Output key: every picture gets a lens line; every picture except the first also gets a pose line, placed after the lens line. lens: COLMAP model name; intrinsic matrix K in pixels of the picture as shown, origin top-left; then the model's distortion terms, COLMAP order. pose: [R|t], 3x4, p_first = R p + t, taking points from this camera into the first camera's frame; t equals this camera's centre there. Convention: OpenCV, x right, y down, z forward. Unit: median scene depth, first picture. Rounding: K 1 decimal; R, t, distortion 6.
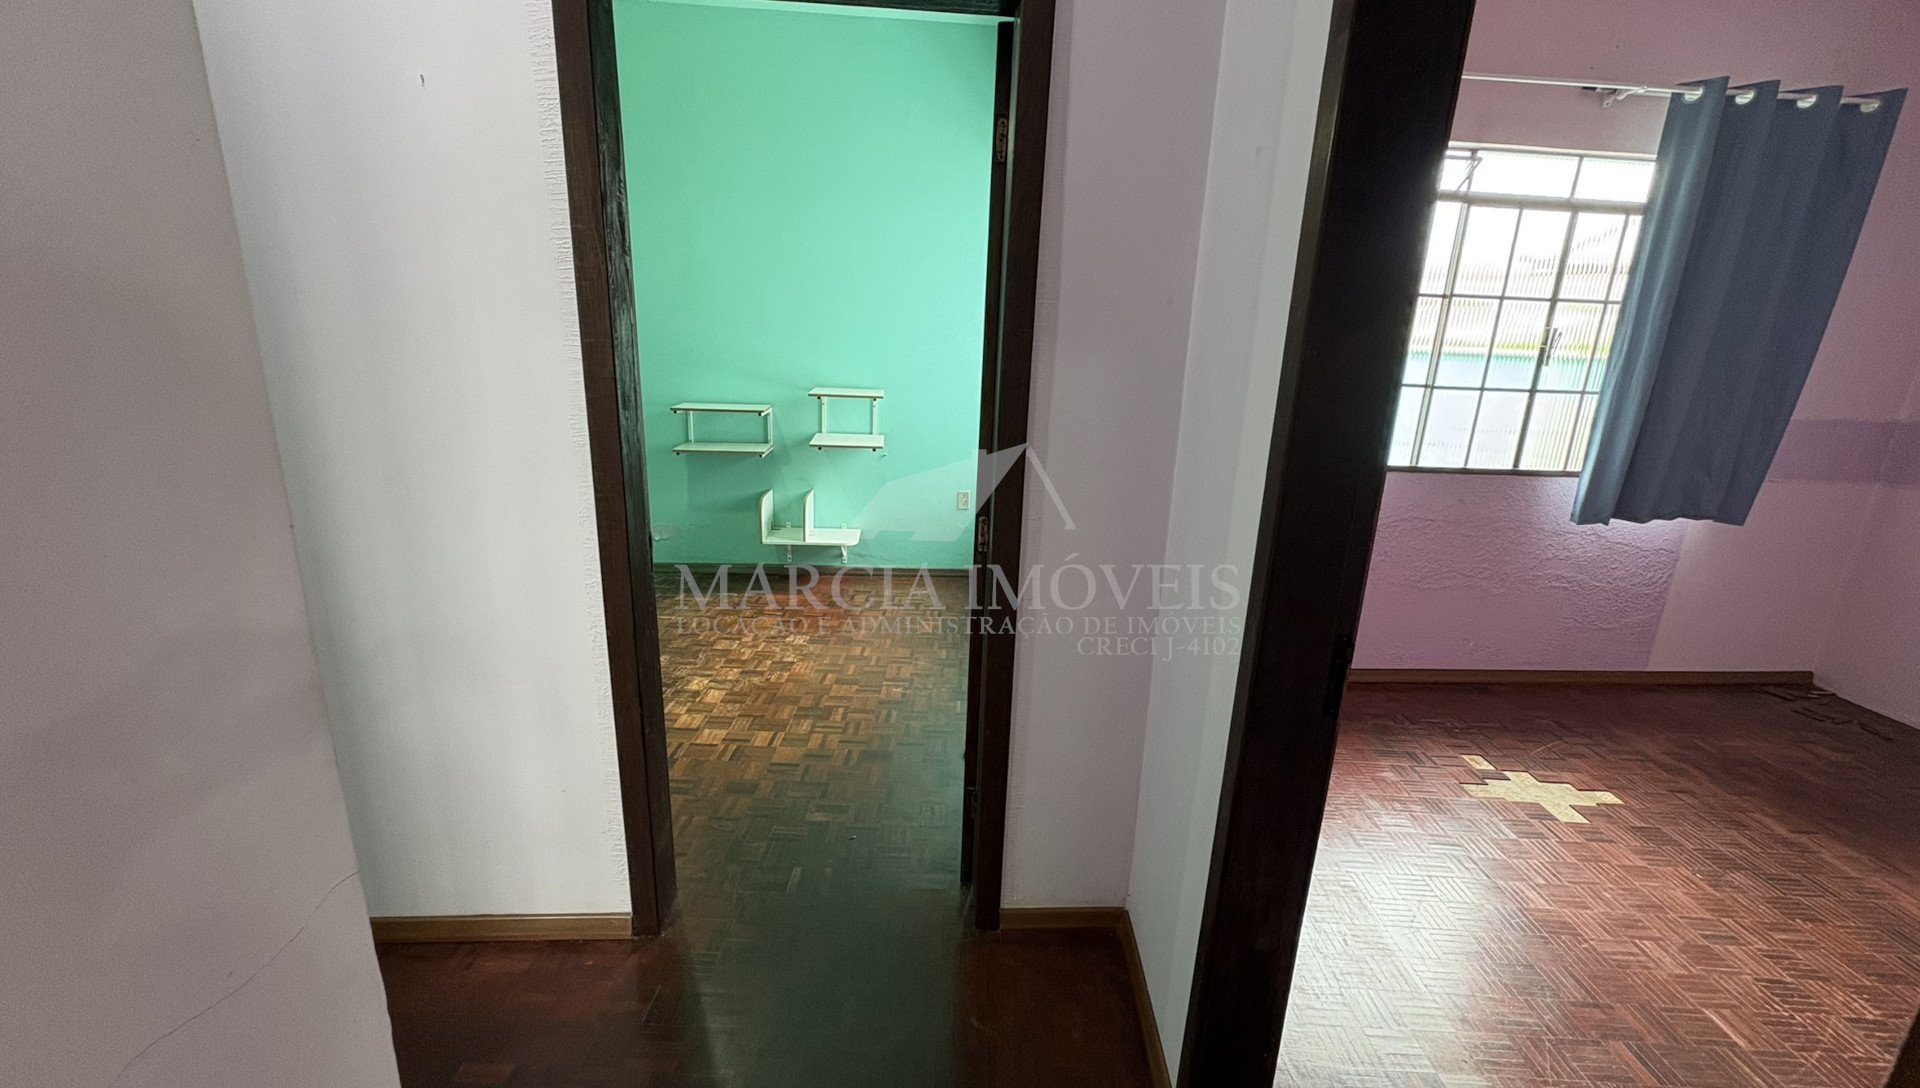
lens RADIAL K [[762.6, 0, 960.0], [0, 762.6, 544.0], [0, 0, 1]] dist [-0.001591, 0.000591]
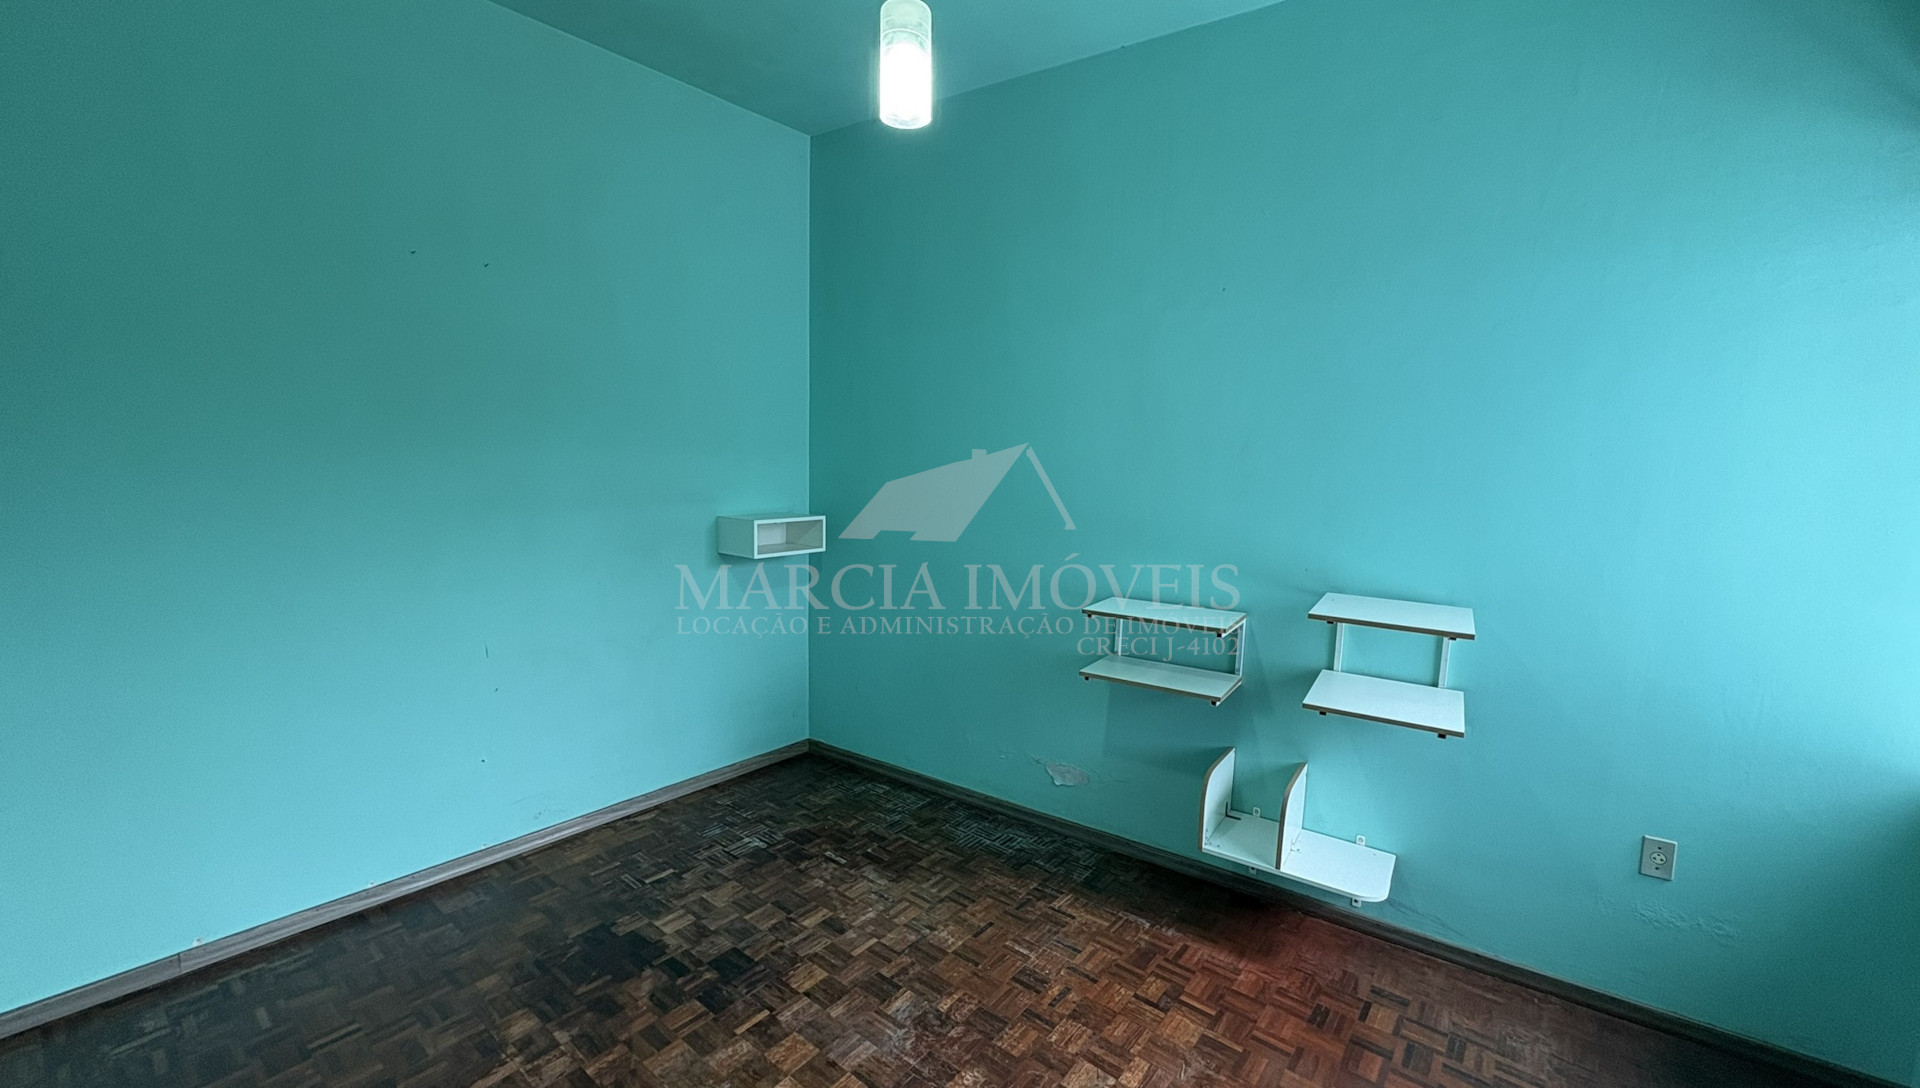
lens RADIAL K [[762.6, 0, 960.0], [0, 762.6, 544.0], [0, 0, 1]] dist [-0.001591, 0.000591]
pose [[0.792588, 0.055153, -0.607257, -0.071161], [-0.156788, 0.980849, -0.115555, -0.146515], [0.589254, 0.186798, 0.786057, 0.427230]]
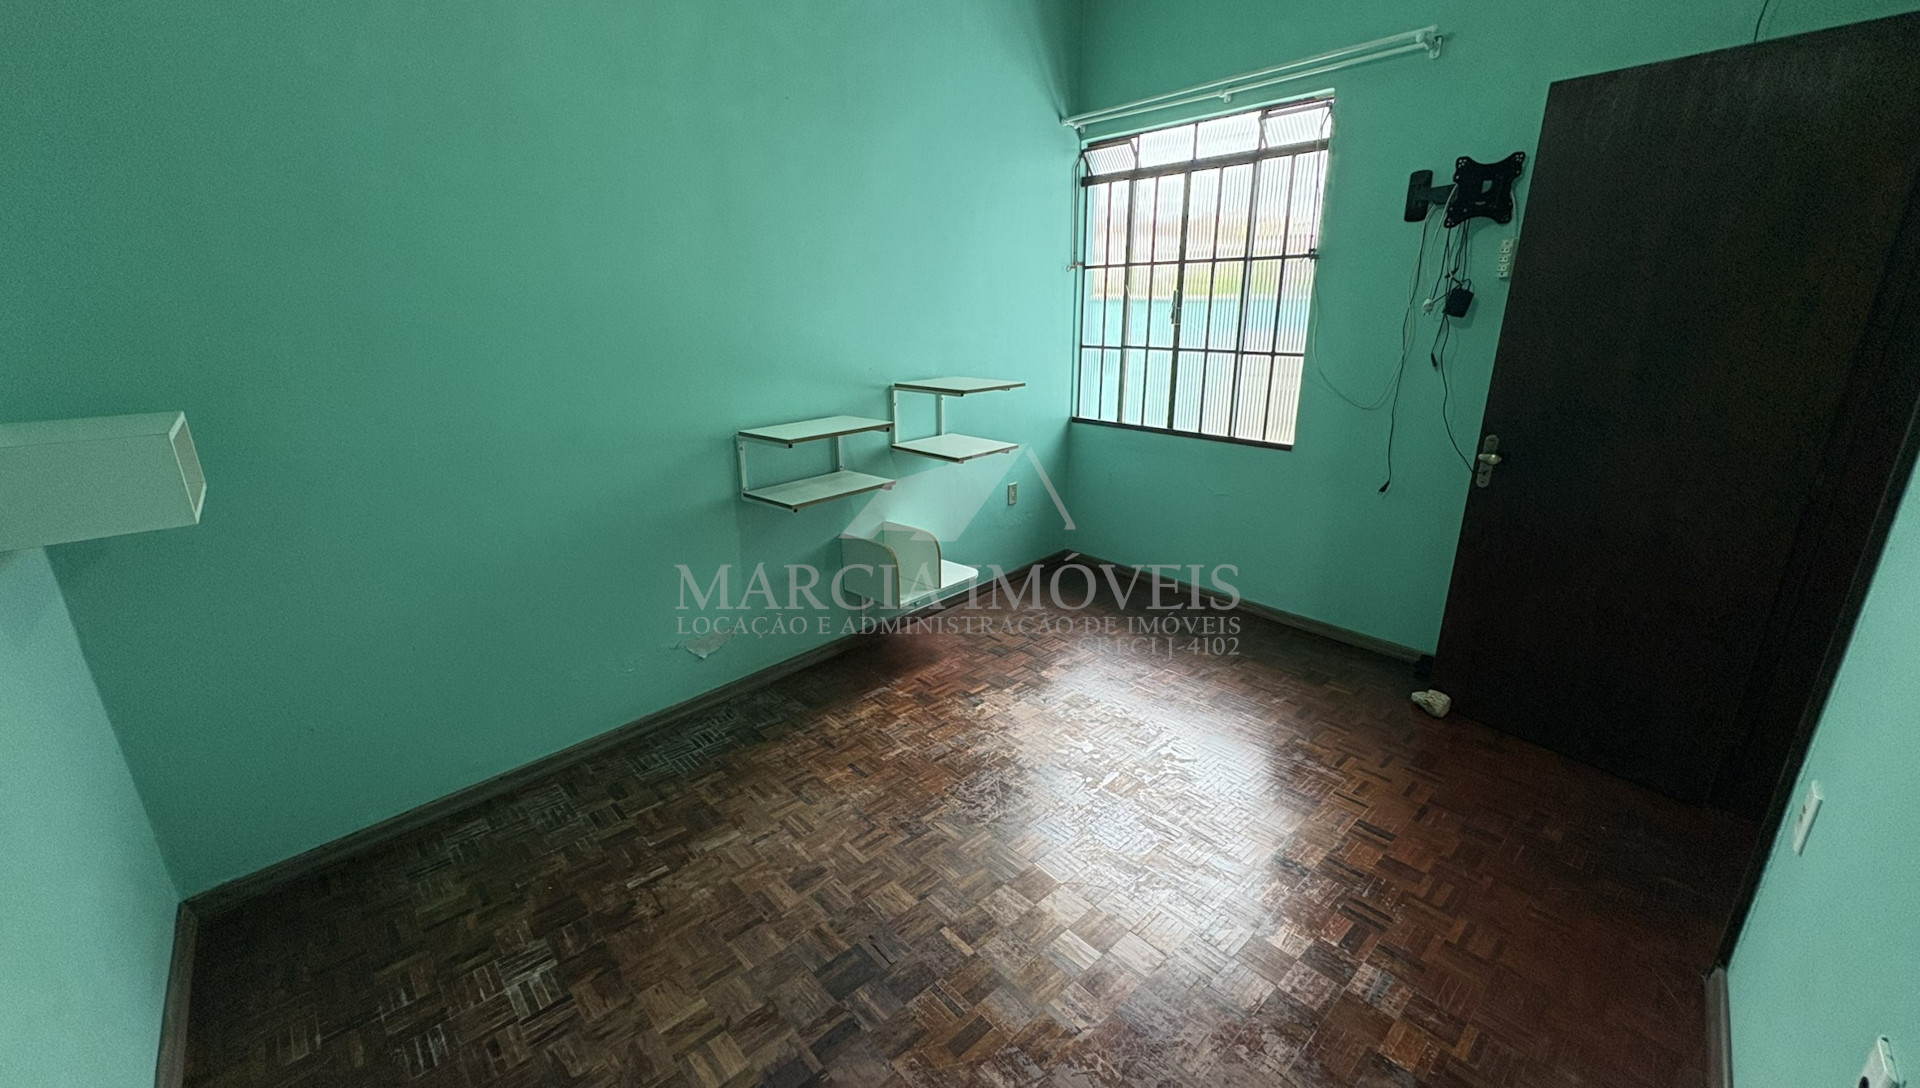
lens RADIAL K [[762.6, 0, 960.0], [0, 762.6, 544.0], [0, 0, 1]] dist [-0.001591, 0.000591]
pose [[0.720489, -0.250196, 0.646760, -0.731265], [0.217436, 0.967121, 0.131903, -0.153702], [-0.658496, 0.045594, 0.751201, 0.460405]]
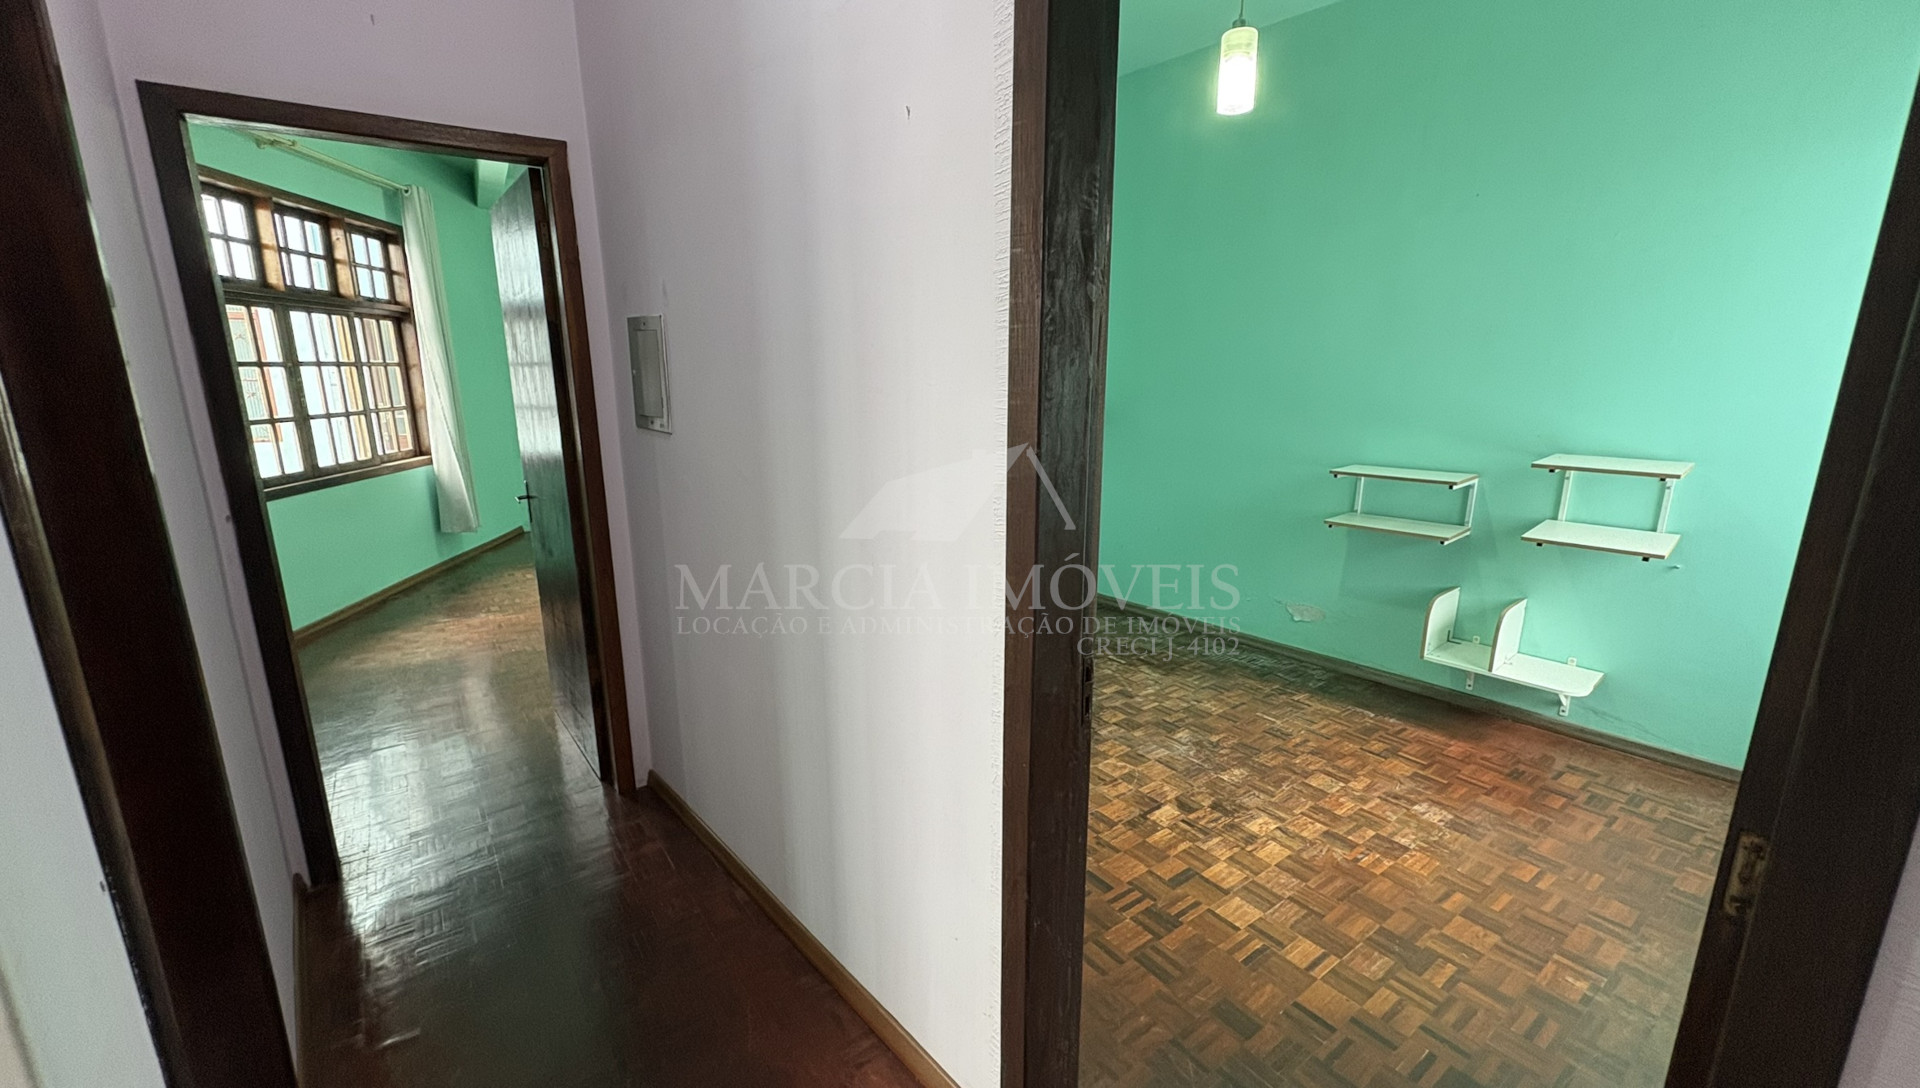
lens RADIAL K [[762.6, 0, 960.0], [0, 762.6, 544.0], [0, 0, 1]] dist [-0.001591, 0.000591]
pose [[0.609224, 0.141398, -0.780290, 0.029866], [-0.184505, 0.982245, 0.033939, -0.056650], [0.771235, 0.123291, 0.624496, 0.196609]]
